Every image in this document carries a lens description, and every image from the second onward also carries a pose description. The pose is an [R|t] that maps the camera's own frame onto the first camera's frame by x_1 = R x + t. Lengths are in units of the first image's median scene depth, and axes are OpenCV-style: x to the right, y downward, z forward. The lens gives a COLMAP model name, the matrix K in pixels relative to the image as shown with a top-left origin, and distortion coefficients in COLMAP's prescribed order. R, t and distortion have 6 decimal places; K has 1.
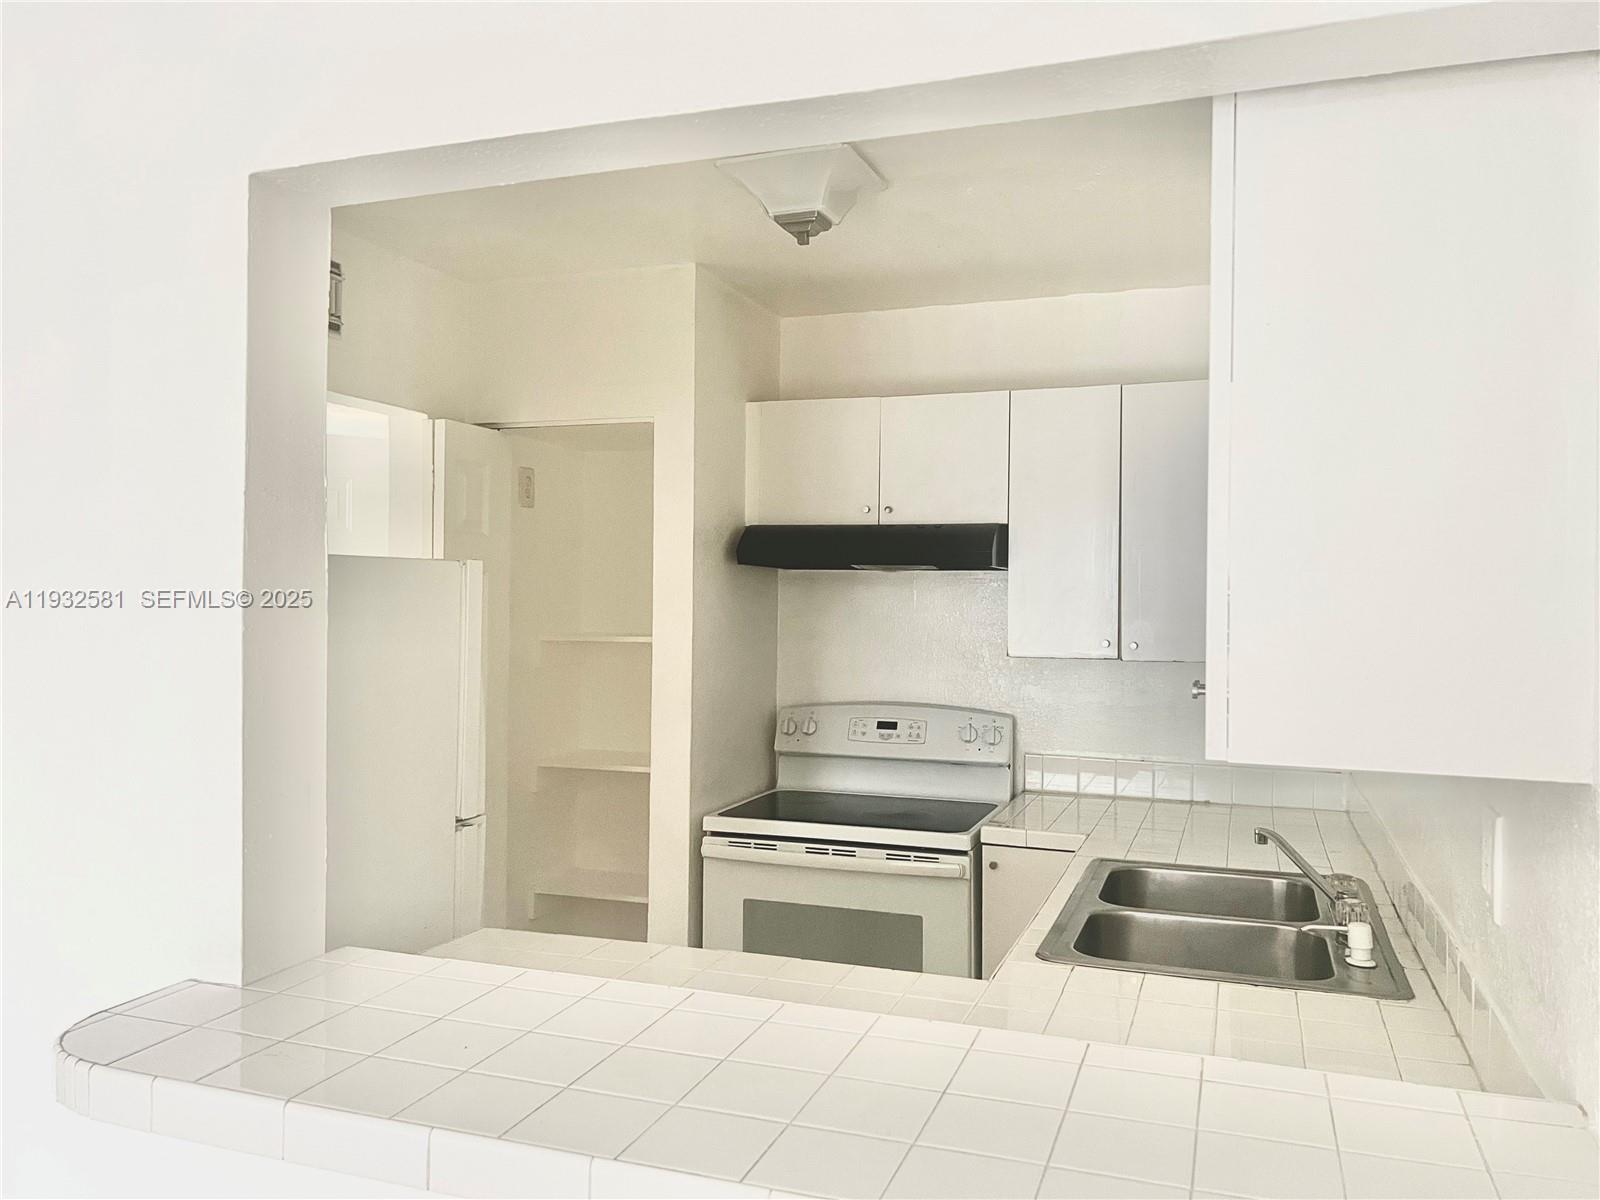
lens RADIAL K [[1210.9, 0, 800.0], [0, 1210.9, 600.0], [0, 0, 1]] dist [0.078085, -0.001432]
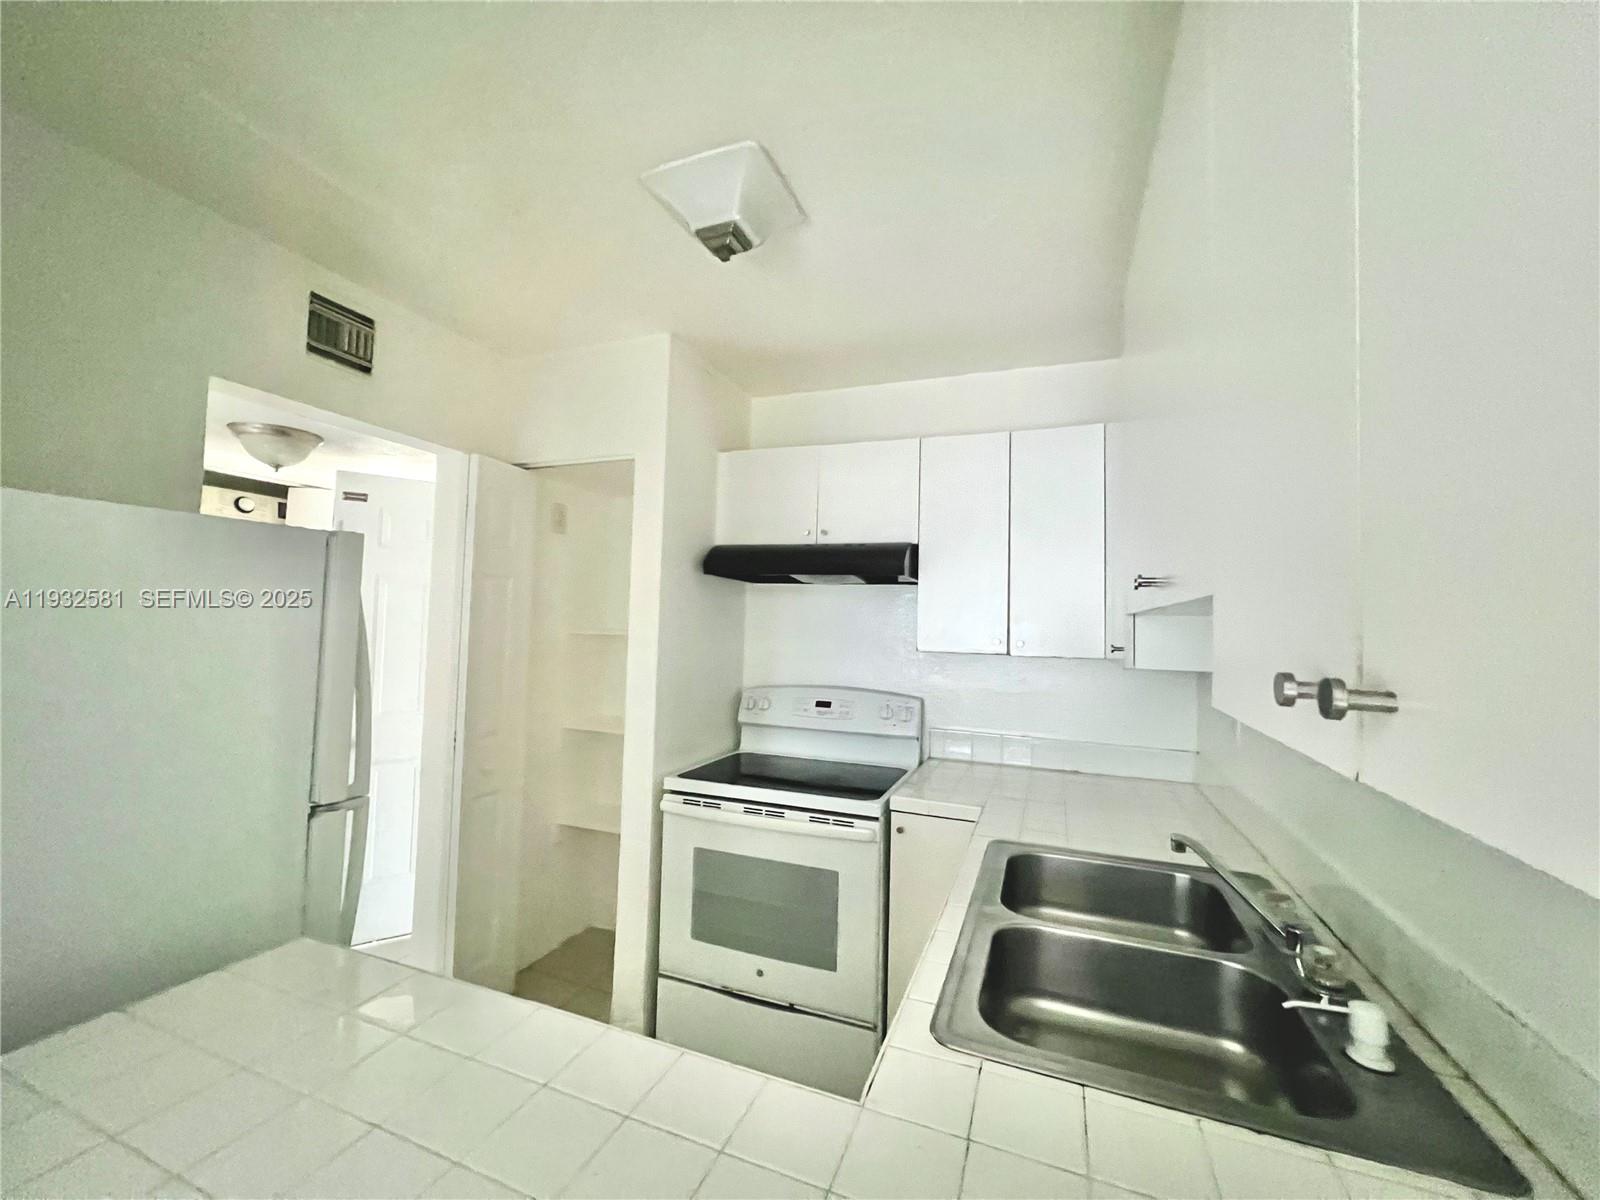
lens RADIAL K [[644.0, 0, 800.0], [0, 644.0, 600.0], [0, 0, 1]] dist [-0.000963, 0.000520]
pose [[0.999496, 0.017120, -0.026742, 0.069494], [-0.018245, 0.998933, -0.042416, 0.024869], [0.025988, 0.042882, 0.998742, 0.344529]]
